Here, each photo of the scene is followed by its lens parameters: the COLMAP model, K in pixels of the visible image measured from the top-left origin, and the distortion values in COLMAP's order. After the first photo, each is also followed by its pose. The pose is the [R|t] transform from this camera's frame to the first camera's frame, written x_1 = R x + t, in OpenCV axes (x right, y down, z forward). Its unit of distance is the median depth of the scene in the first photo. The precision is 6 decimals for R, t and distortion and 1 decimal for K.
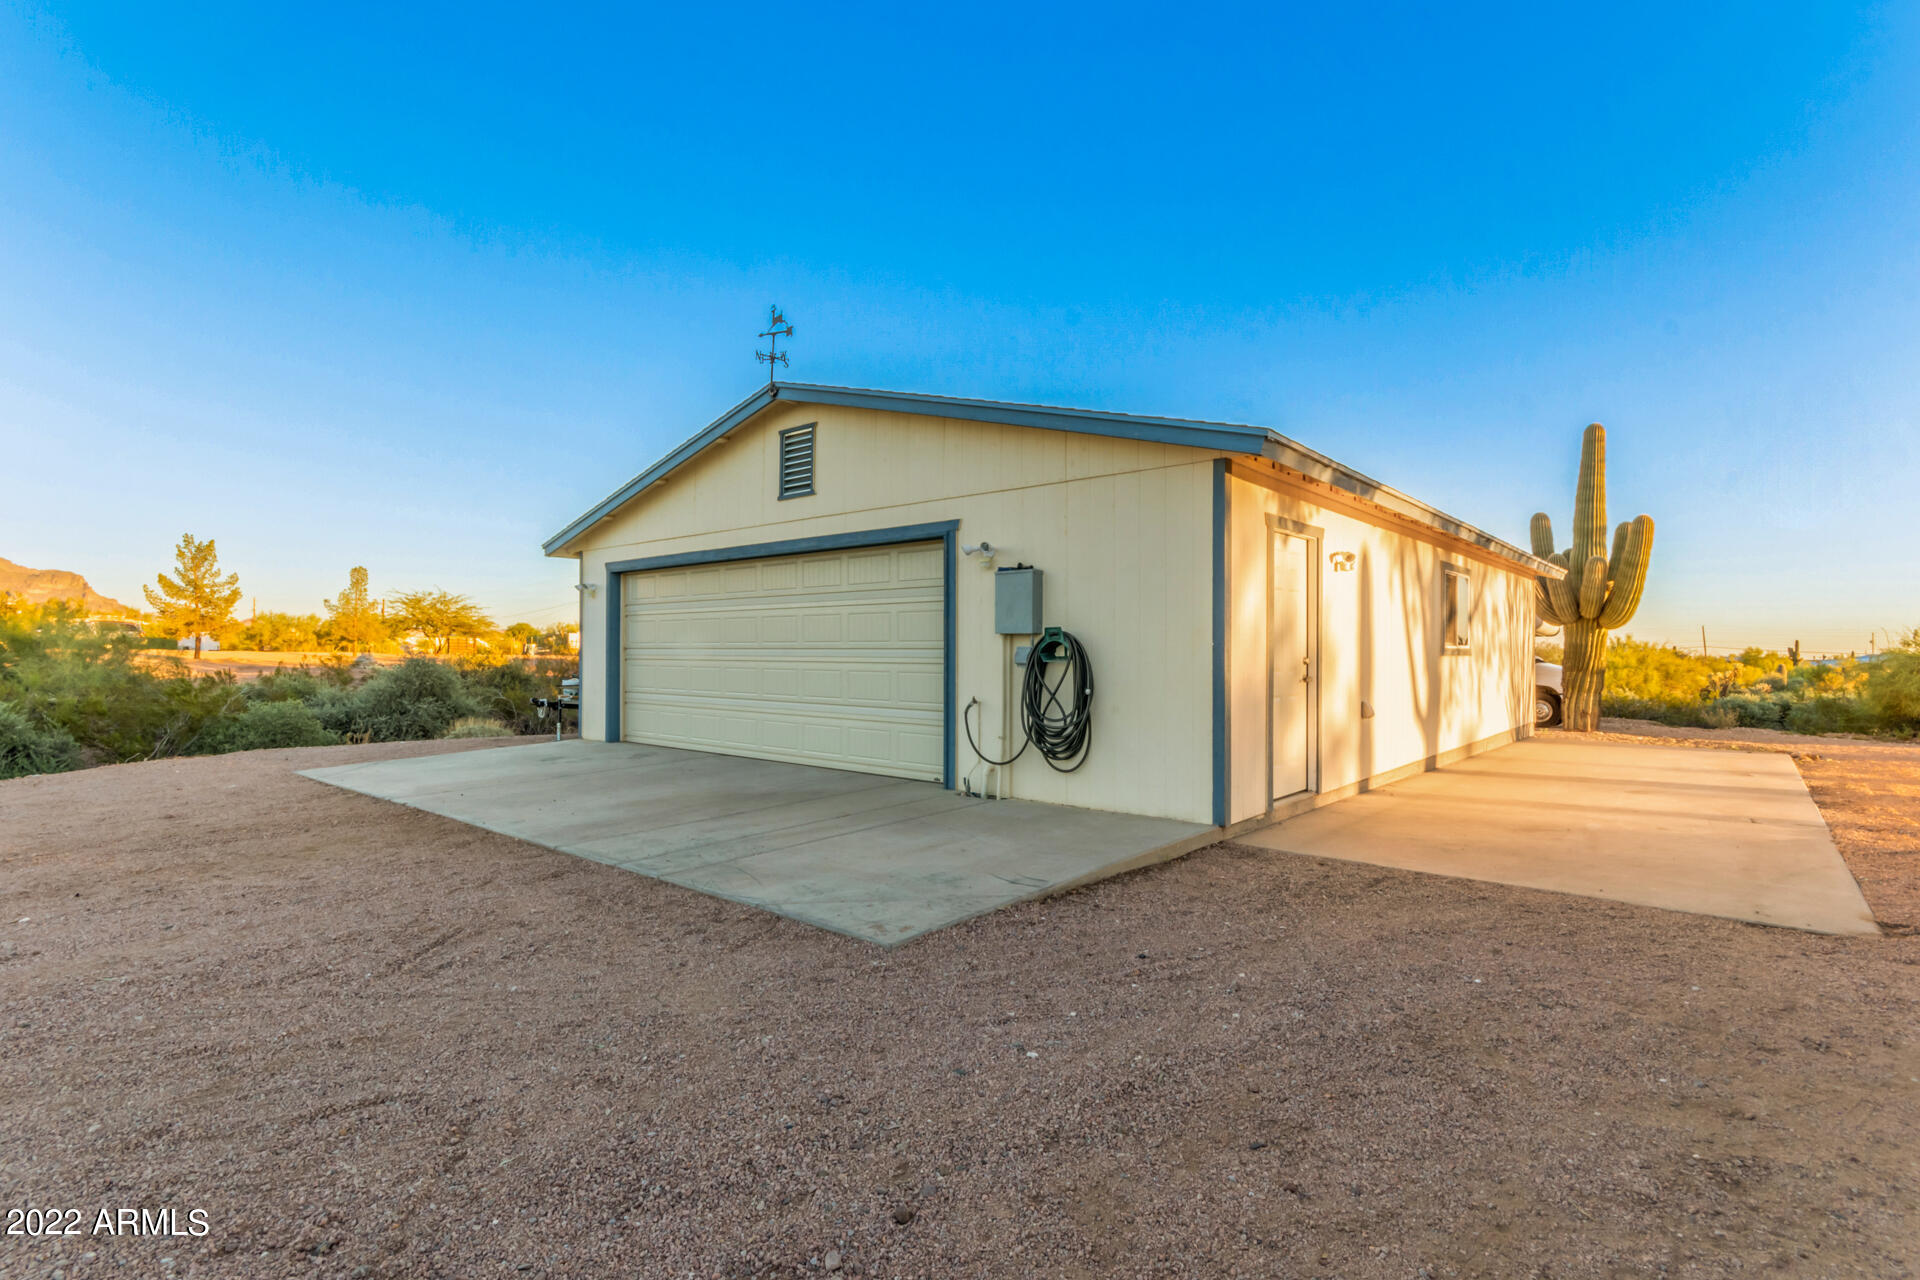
lens RADIAL K [[893.9, 0, 958.2], [0, 893.9, 640.3], [0, 0, 1]] dist [-0.003017, -0.000477]
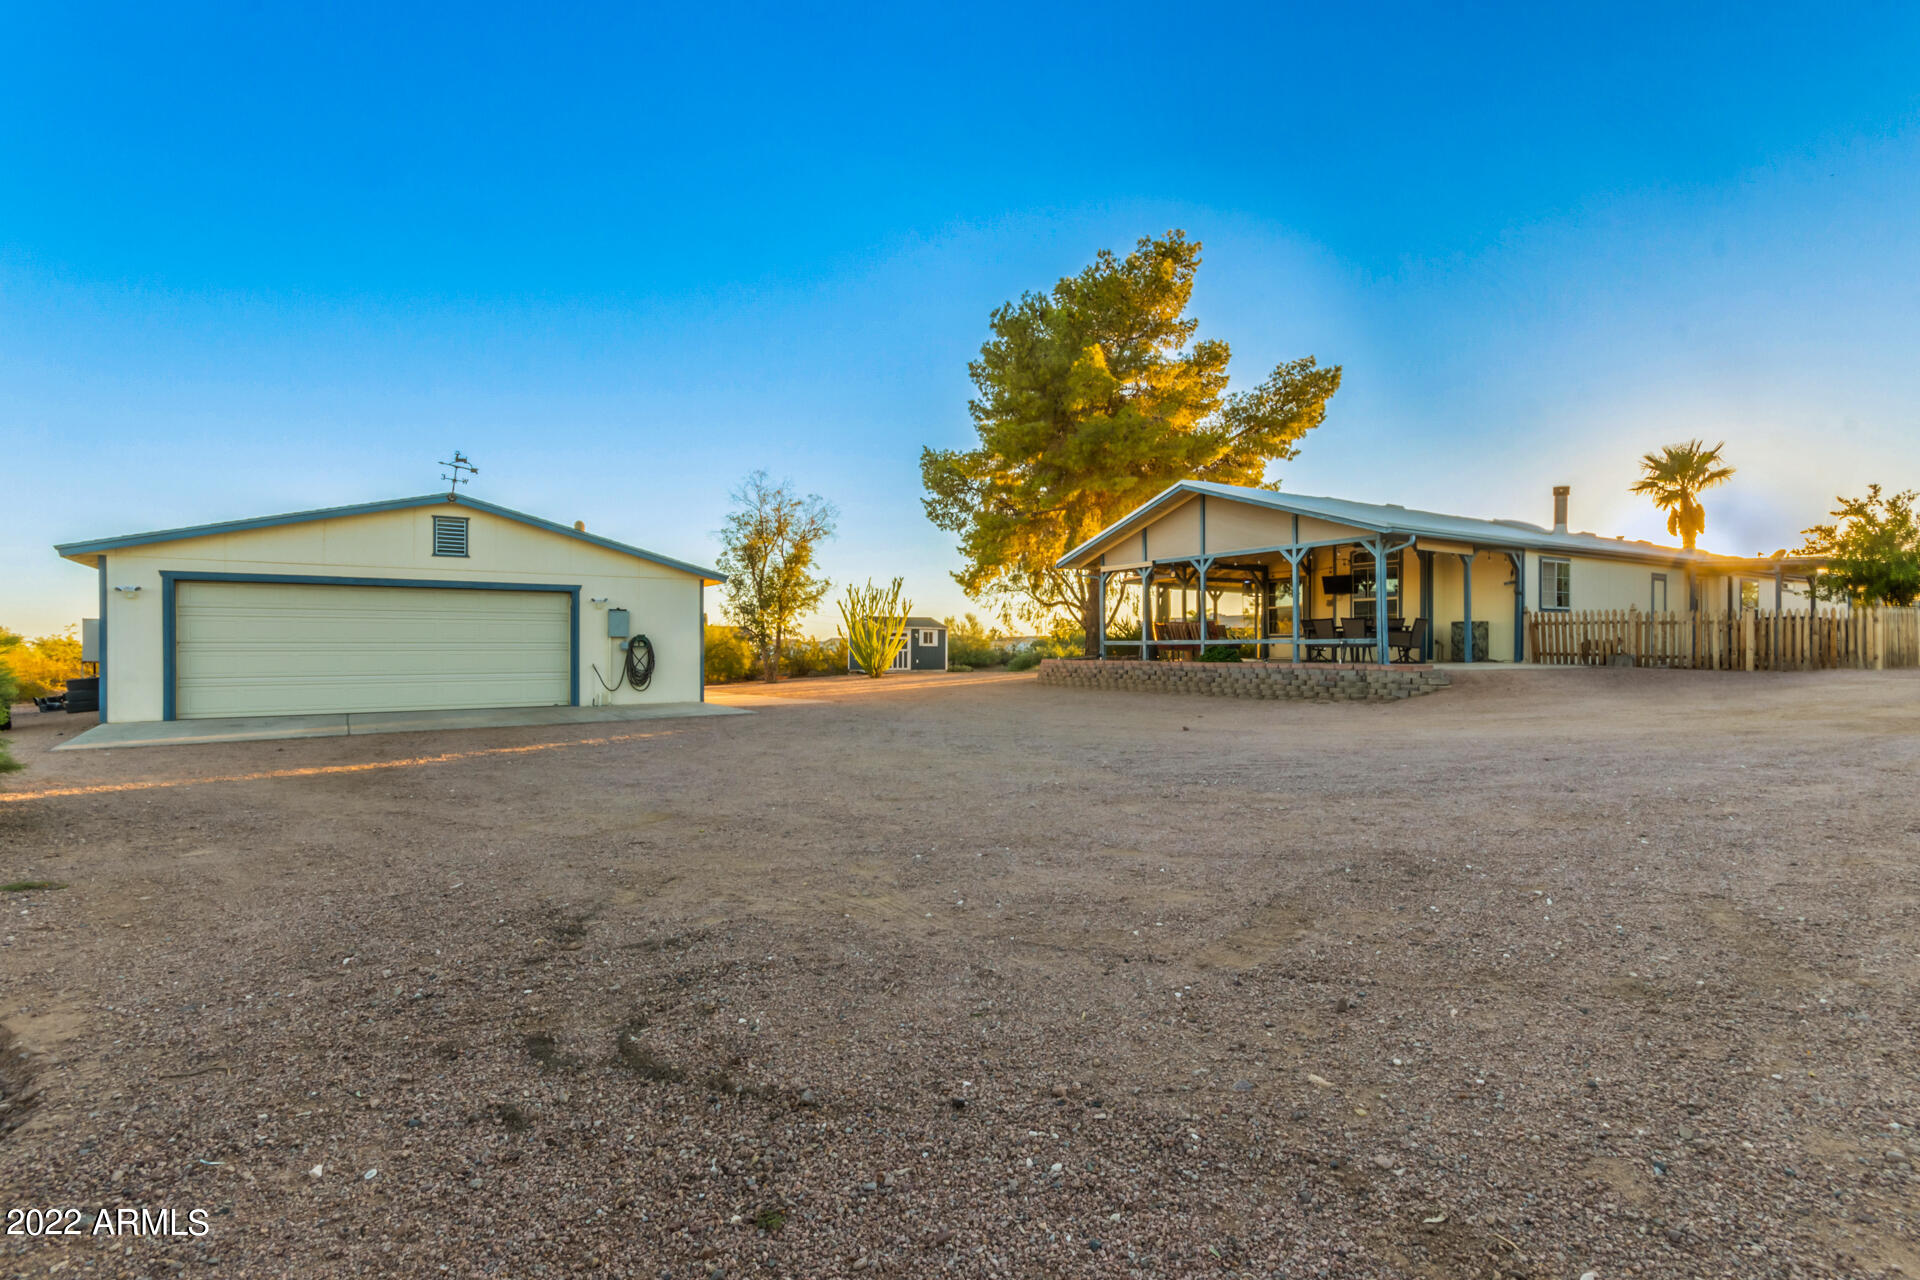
lens RADIAL K [[893.9, 0, 960.7], [0, 893.9, 641.5], [0, 0, 1]] dist [-0.003017, -0.000477]
pose [[0.288487, -0.000051, 0.957484, -1.629993], [-0.012119, 0.999920, 0.003705, -0.013029], [-0.957407, -0.012673, 0.288464, -0.483676]]
